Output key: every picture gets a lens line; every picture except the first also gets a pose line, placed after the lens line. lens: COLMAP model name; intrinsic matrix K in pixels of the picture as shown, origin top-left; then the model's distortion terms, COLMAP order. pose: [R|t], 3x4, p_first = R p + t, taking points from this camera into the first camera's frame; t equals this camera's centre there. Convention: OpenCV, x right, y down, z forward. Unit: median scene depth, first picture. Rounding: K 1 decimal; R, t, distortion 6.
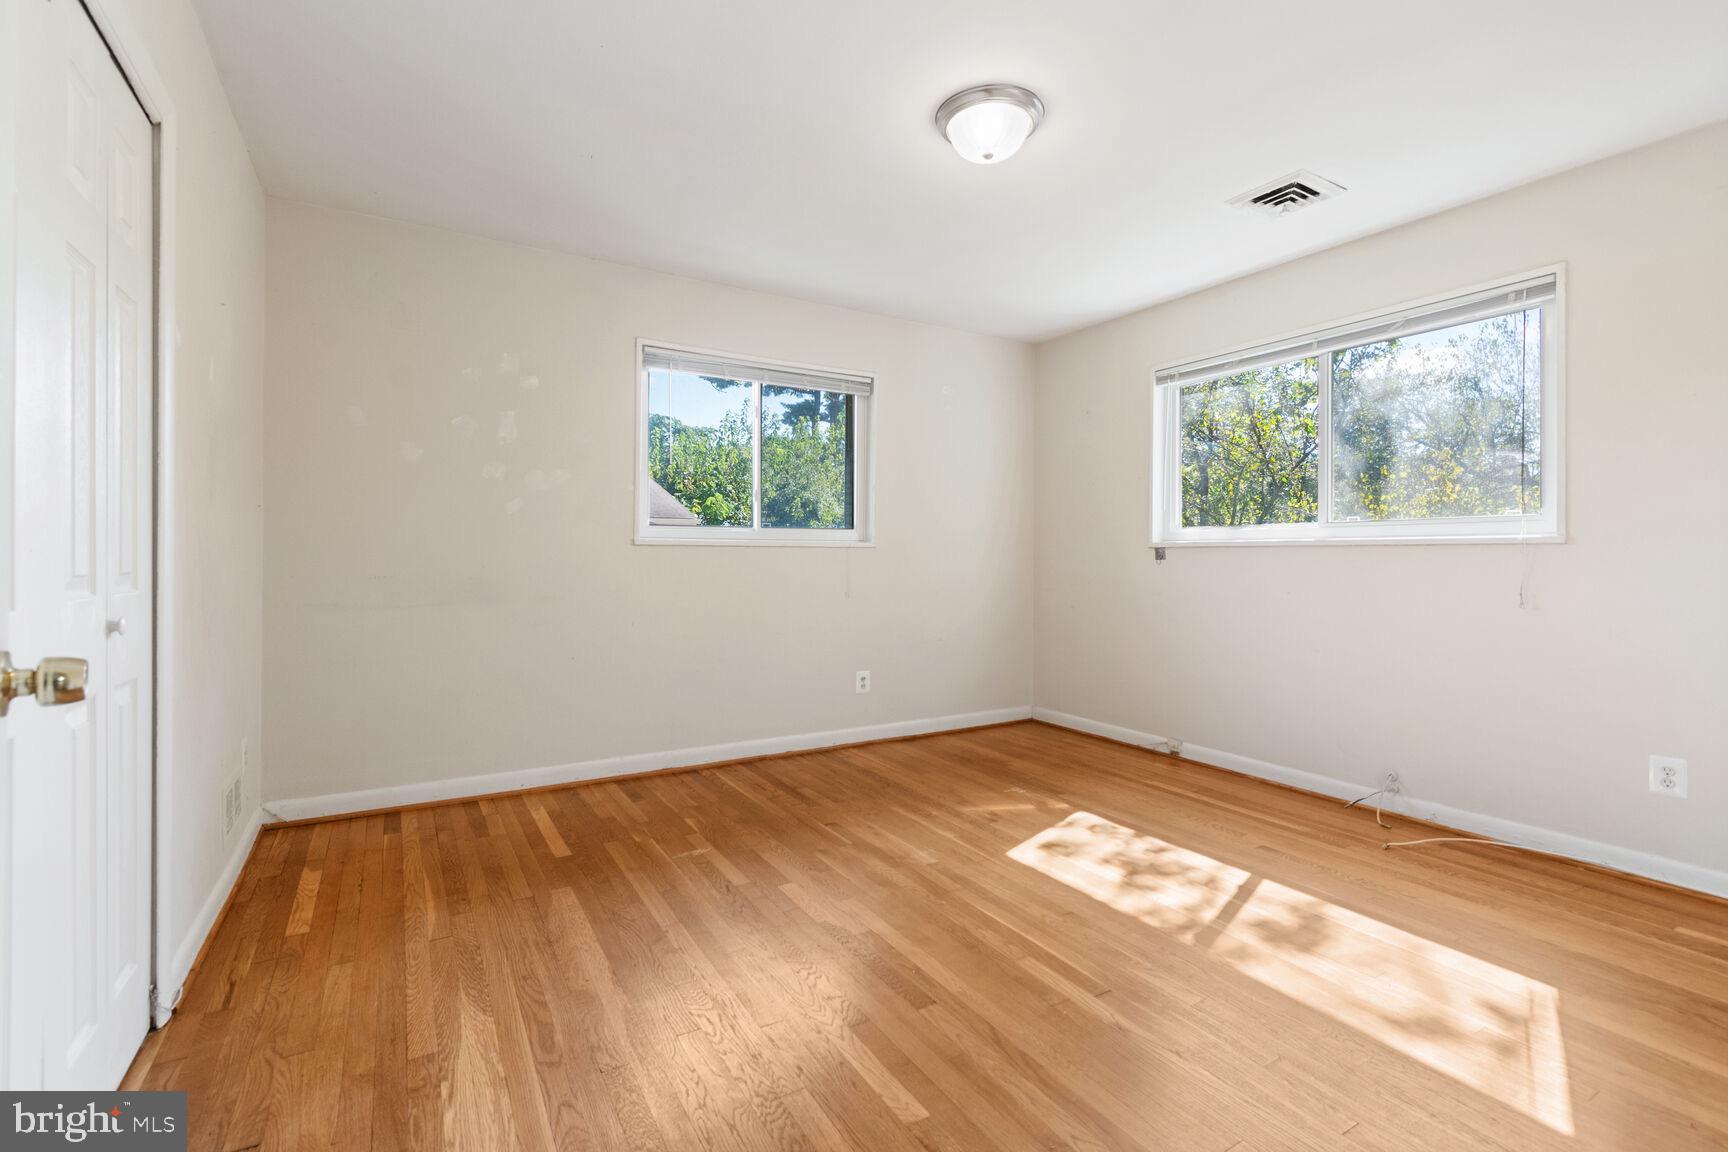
lens RADIAL K [[770.3, 0, 865.4], [0, 770.3, 545.1], [0, 0, 1]] dist [0.000051, -0.000076]
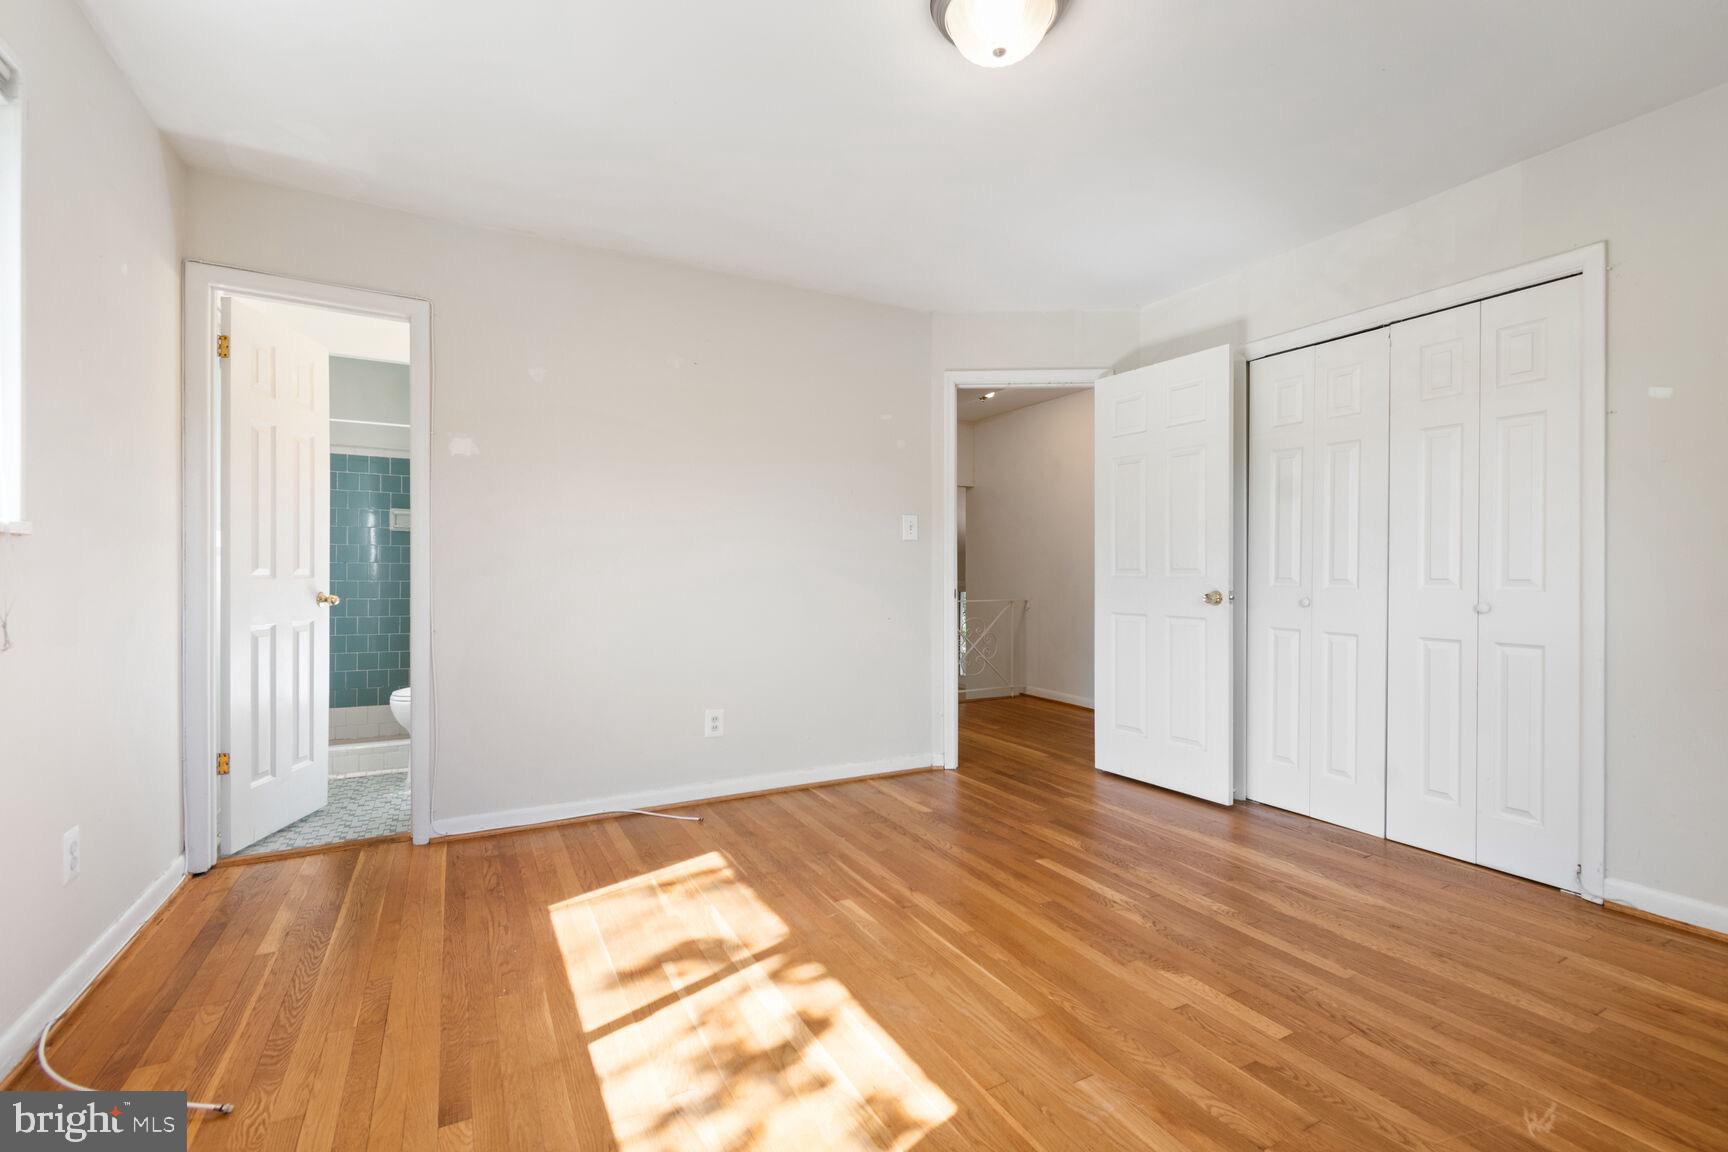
lens RADIAL K [[759.6, 0, 864.0], [0, 759.6, 576.0], [0, 0, 1]] dist [0.000362, -0.000007]
pose [[-0.998840, -0.005704, 0.047817, 0.274468], [-0.005834, 0.999980, -0.002590, 0.030282], [-0.047802, -0.002866, -0.998853, 1.898505]]
